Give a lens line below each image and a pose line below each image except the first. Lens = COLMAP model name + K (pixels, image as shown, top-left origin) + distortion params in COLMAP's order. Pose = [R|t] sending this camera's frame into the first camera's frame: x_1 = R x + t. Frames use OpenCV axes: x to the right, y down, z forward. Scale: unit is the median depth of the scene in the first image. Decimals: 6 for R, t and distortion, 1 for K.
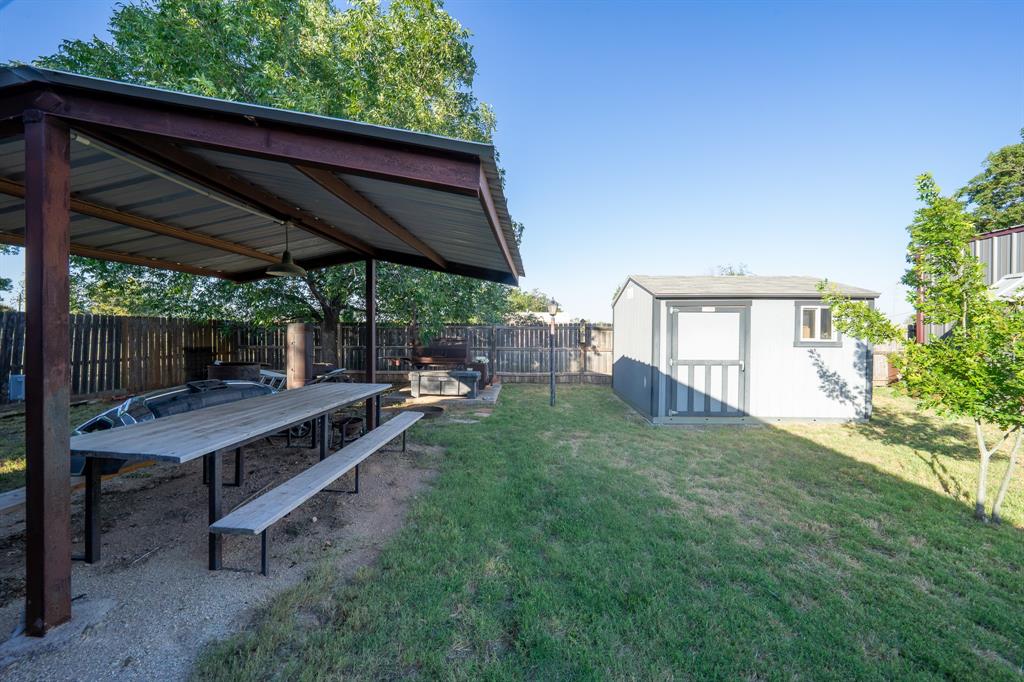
lens RADIAL K [[354.2, 0, 511.5], [0, 354.2, 334.3], [0, 0, 1]] dist [-0.000294, -0.000022]
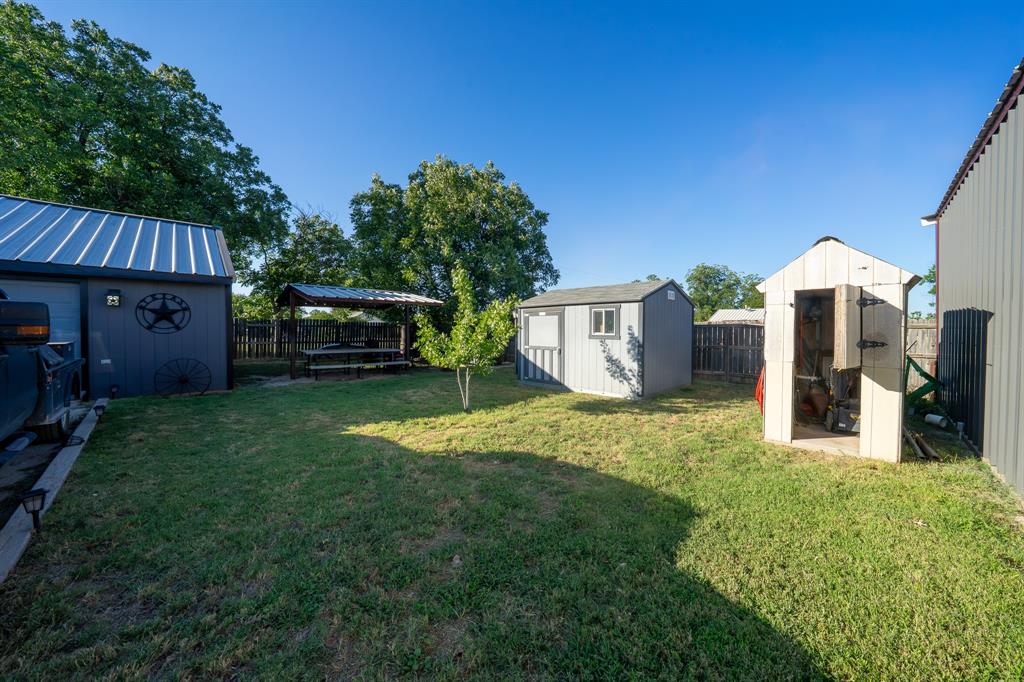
lens RADIAL K [[354.2, 0, 511.5], [0, 354.2, 334.3], [0, 0, 1]] dist [-0.000294, -0.000022]
pose [[0.743907, 0.006565, -0.668251, 1.494698], [-0.001069, 0.999962, 0.008633, 0.006663], [0.668282, -0.005708, 0.743886, -0.237614]]
